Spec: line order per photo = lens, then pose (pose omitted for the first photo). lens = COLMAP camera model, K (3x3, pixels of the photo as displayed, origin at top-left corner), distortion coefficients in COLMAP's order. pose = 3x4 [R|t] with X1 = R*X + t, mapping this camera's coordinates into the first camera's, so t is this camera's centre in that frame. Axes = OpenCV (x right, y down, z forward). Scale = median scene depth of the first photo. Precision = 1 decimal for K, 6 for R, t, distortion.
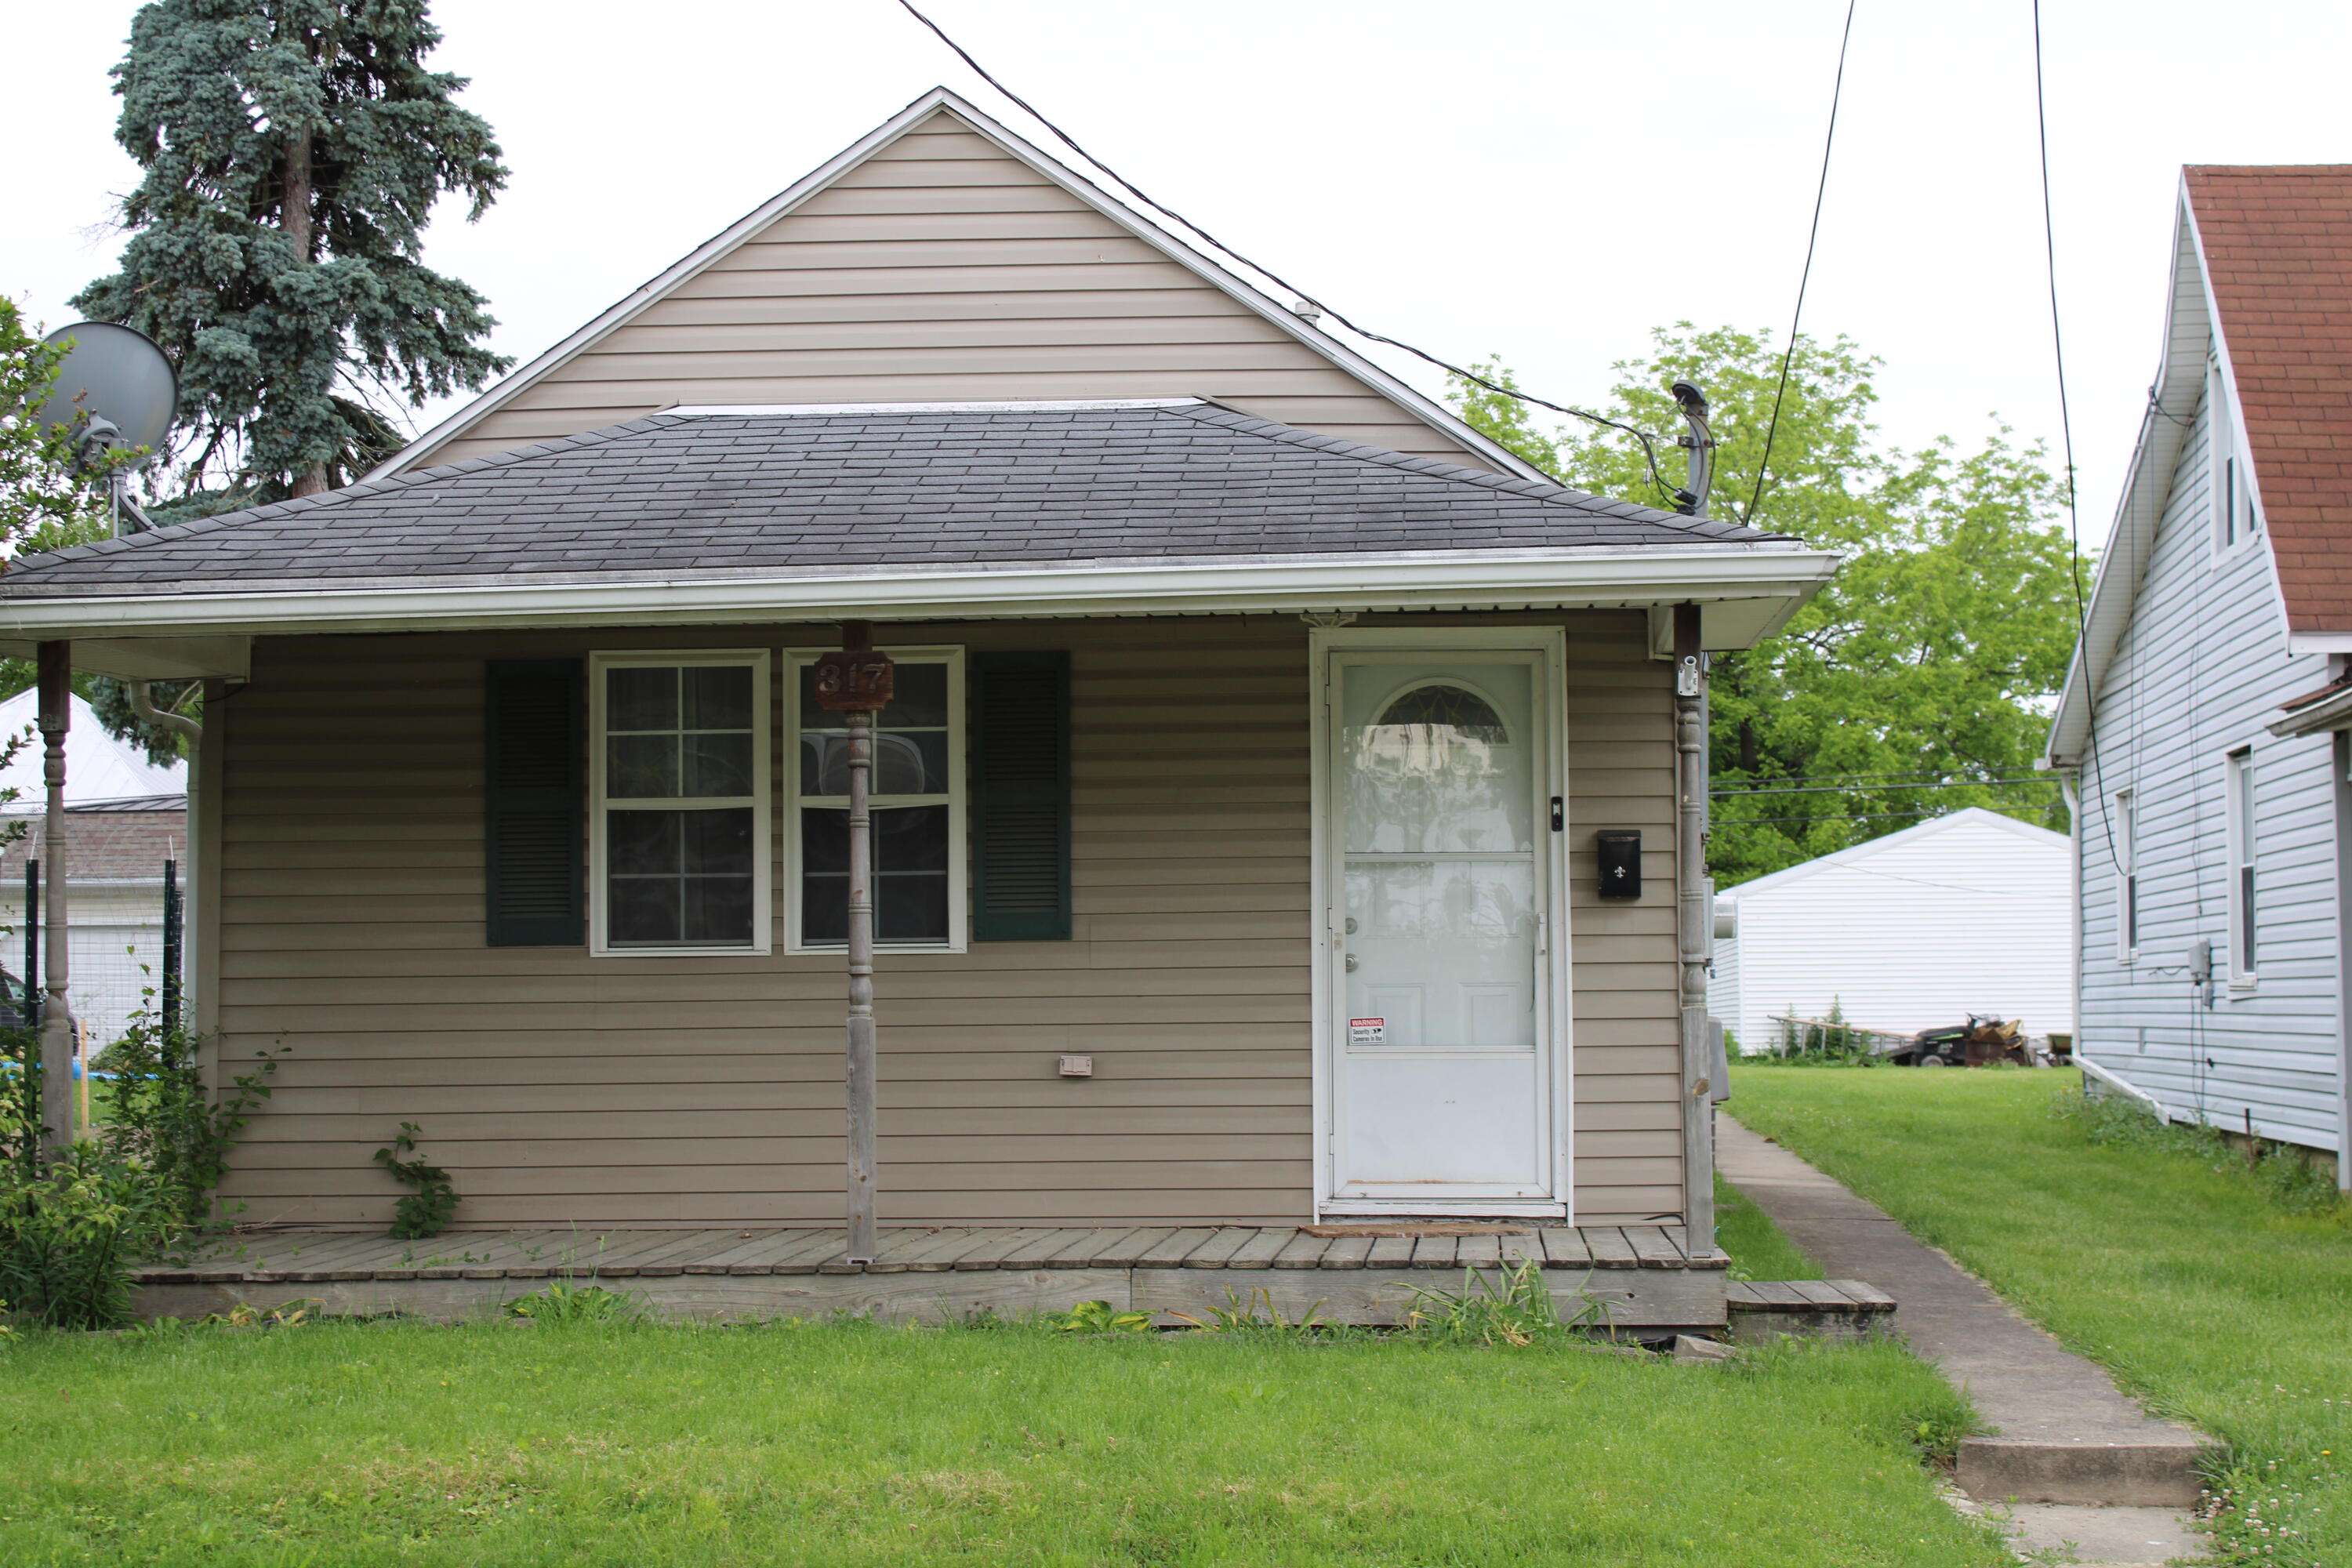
lens RADIAL K [[3731.1, 0, 1169.4], [0, 3731.1, 784.0], [0, 0, 1]] dist [0.006201, 0.000000]
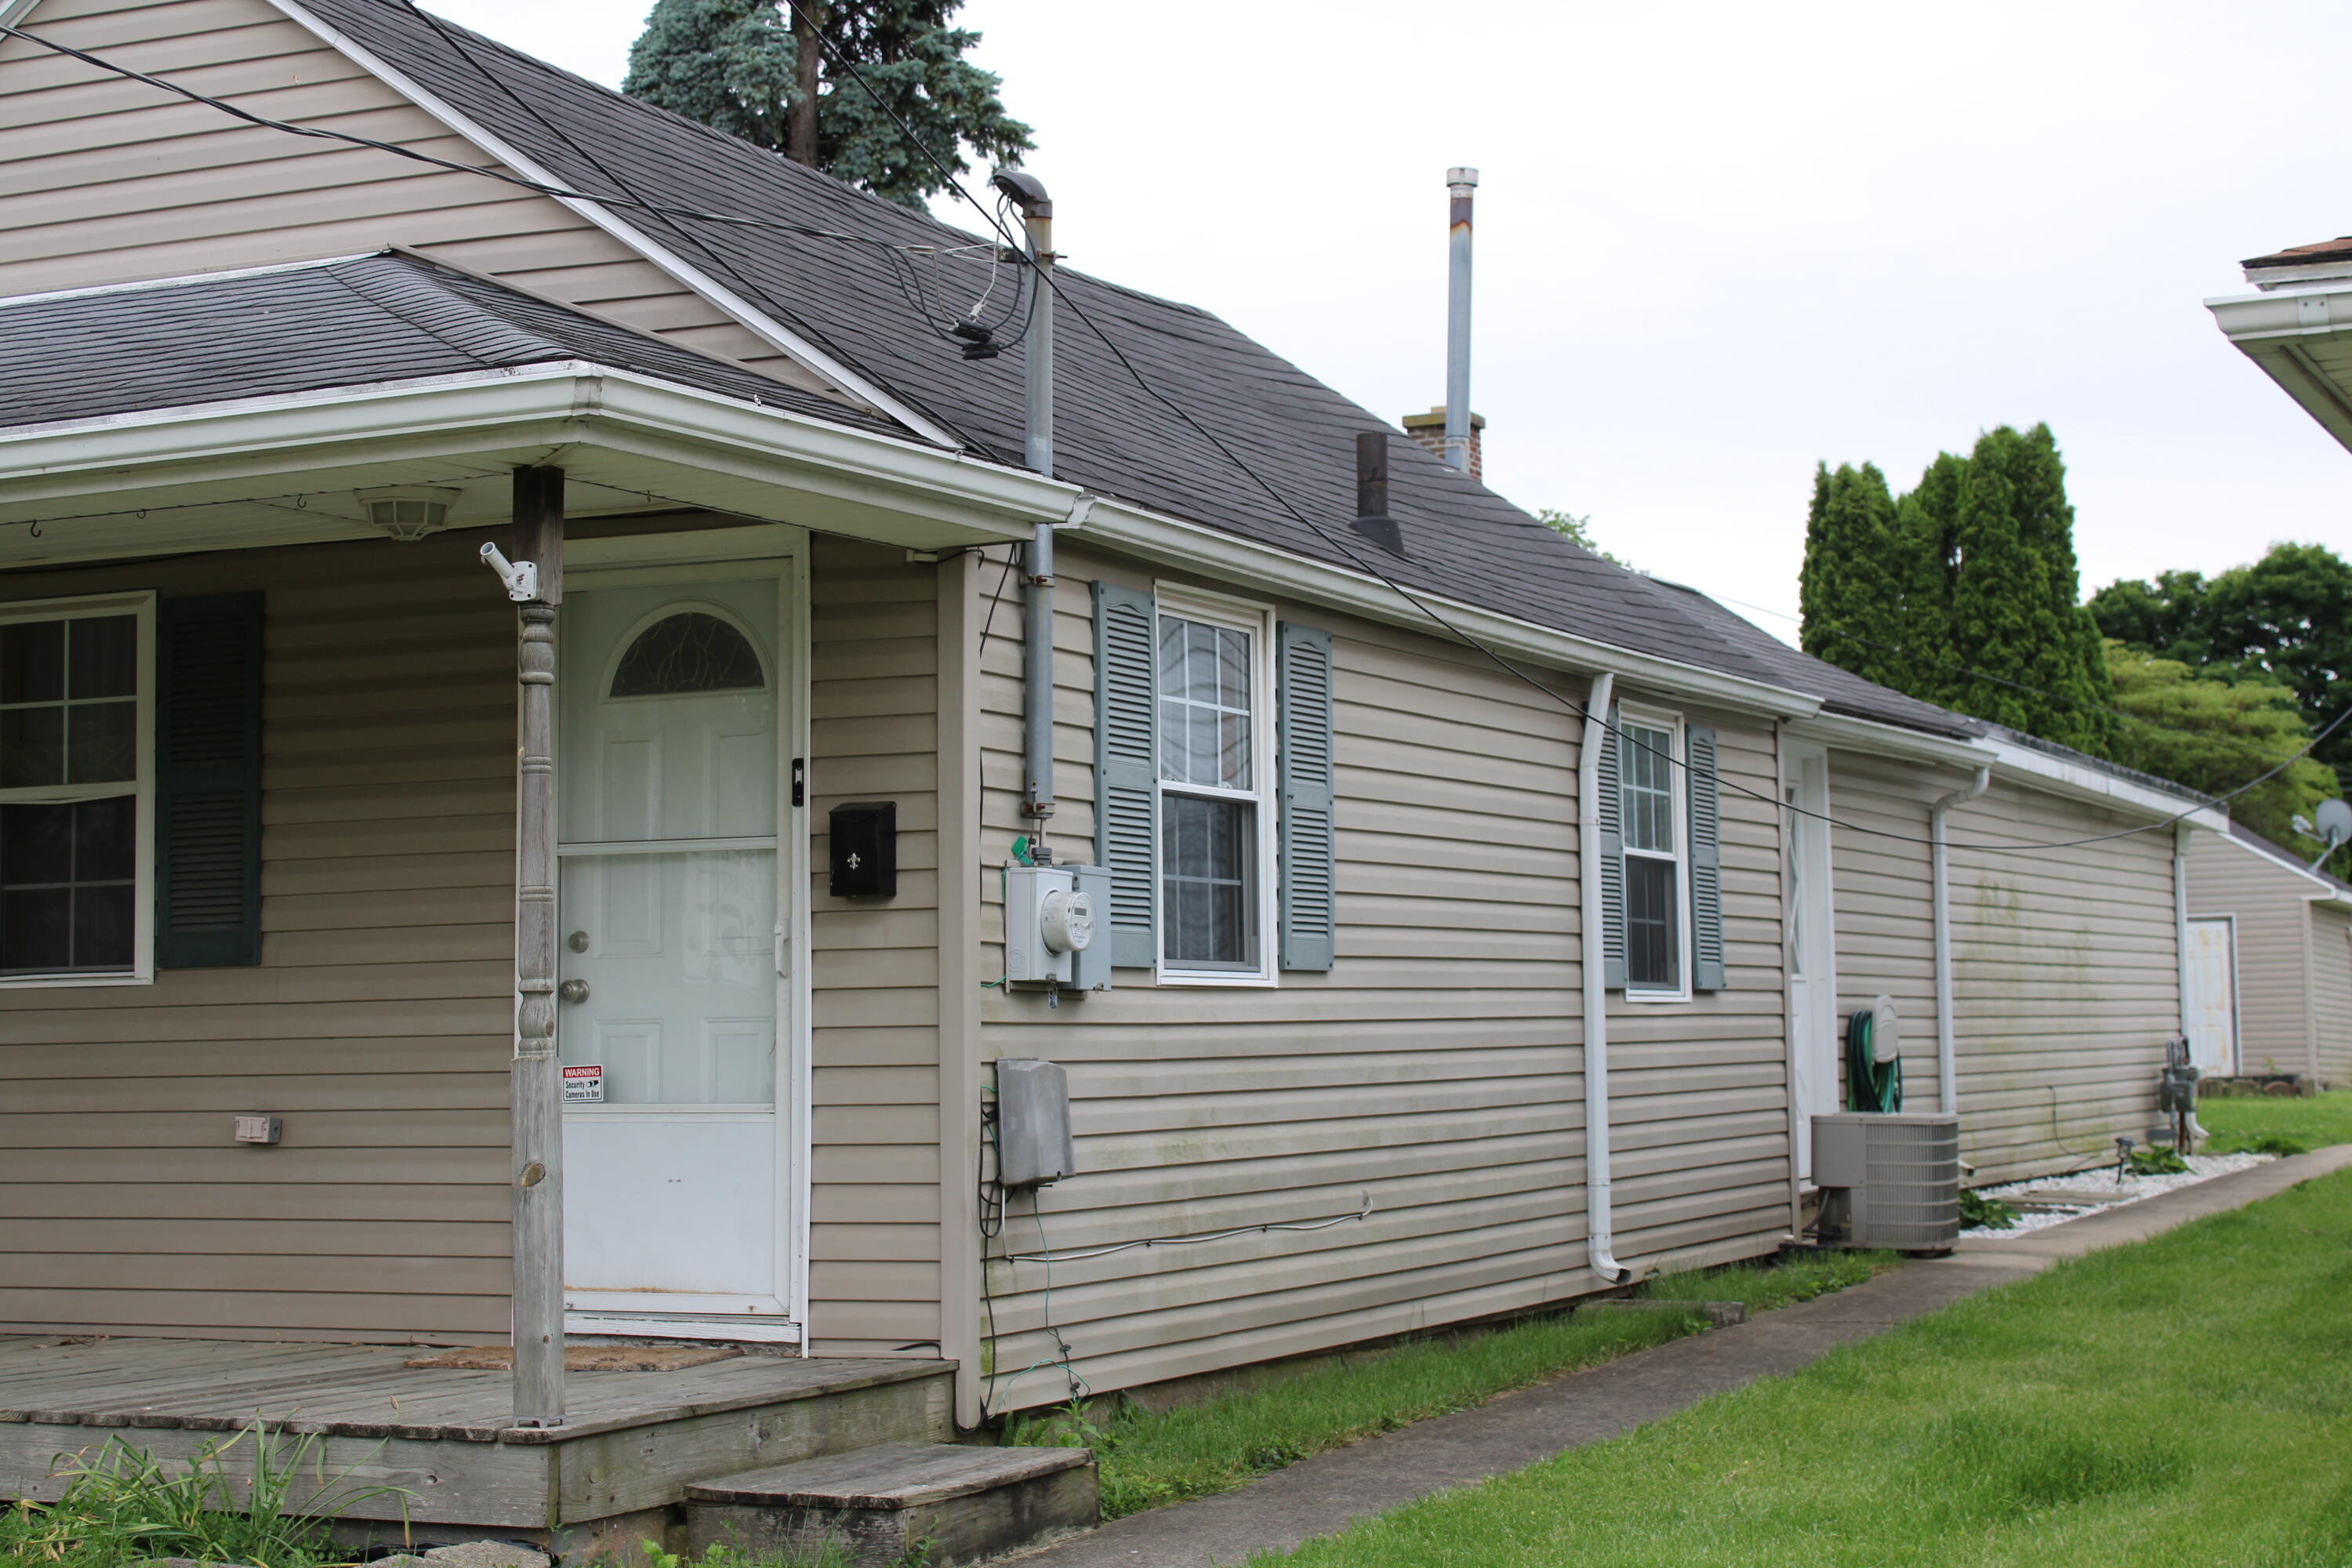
lens RADIAL K [[3731.1, 0, 1180.5], [0, 3731.1, 783.0], [0, 0, 1]] dist [0.006201, 0.000000]
pose [[0.931703, -0.030468, -0.361941, 0.430049], [0.028955, 0.999535, -0.009606, 0.017056], [0.362065, -0.001531, 0.932152, 0.351760]]
